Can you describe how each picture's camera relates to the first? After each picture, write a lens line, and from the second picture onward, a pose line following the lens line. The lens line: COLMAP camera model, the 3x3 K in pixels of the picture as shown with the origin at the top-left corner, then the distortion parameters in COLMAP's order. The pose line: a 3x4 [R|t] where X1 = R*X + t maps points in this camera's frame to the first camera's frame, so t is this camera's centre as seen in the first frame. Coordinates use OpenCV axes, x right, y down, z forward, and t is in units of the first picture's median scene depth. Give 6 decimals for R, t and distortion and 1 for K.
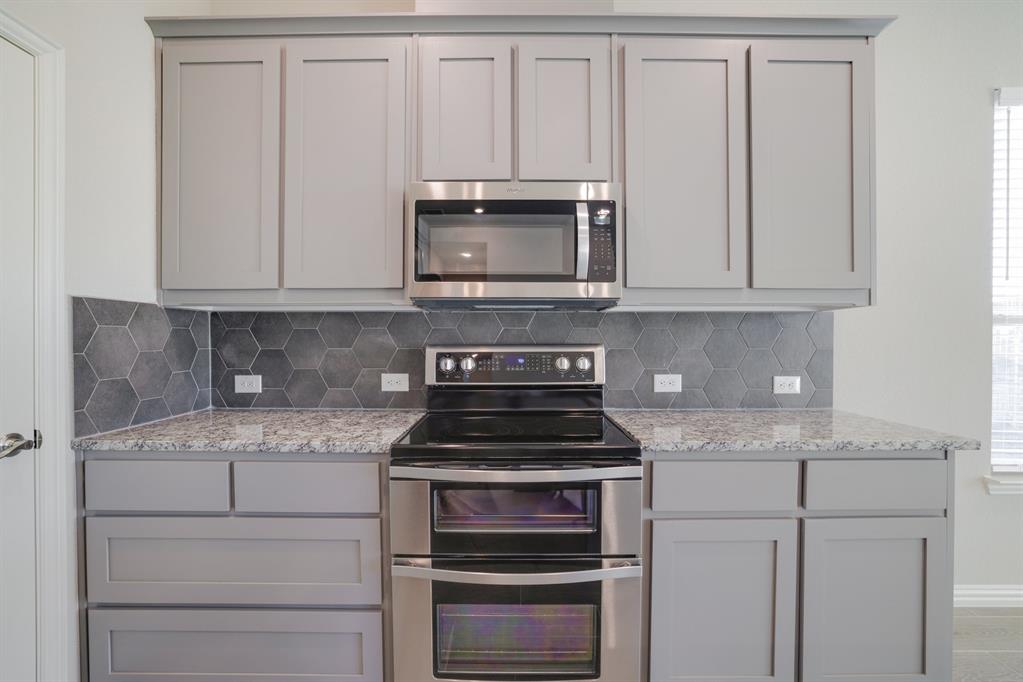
lens RADIAL K [[438.4, 0, 509.3], [0, 438.4, 346.3], [0, 0, 1]] dist [-0.034430, 0.007309]
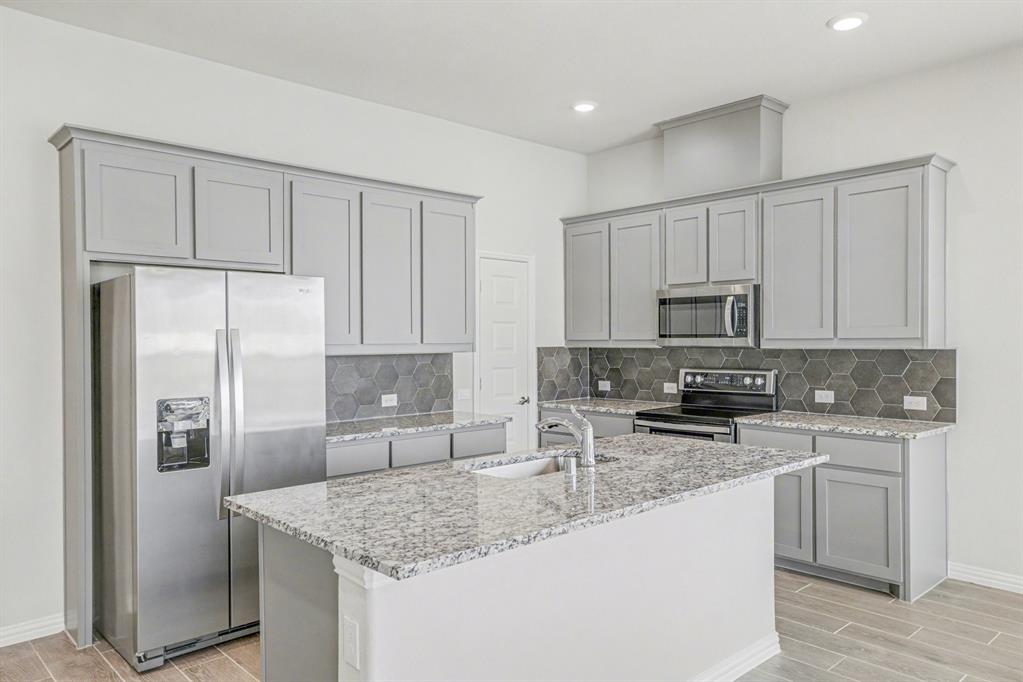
lens RADIAL K [[712.5, 0, 508.0], [0, 712.5, 347.2], [0, 0, 1]] dist [0.002300, 0.003150]
pose [[0.679569, 0.001852, -0.733610, 1.502892], [-0.002296, 0.999997, 0.000397, -0.087434], [0.733608, 0.001414, 0.679571, -1.535274]]
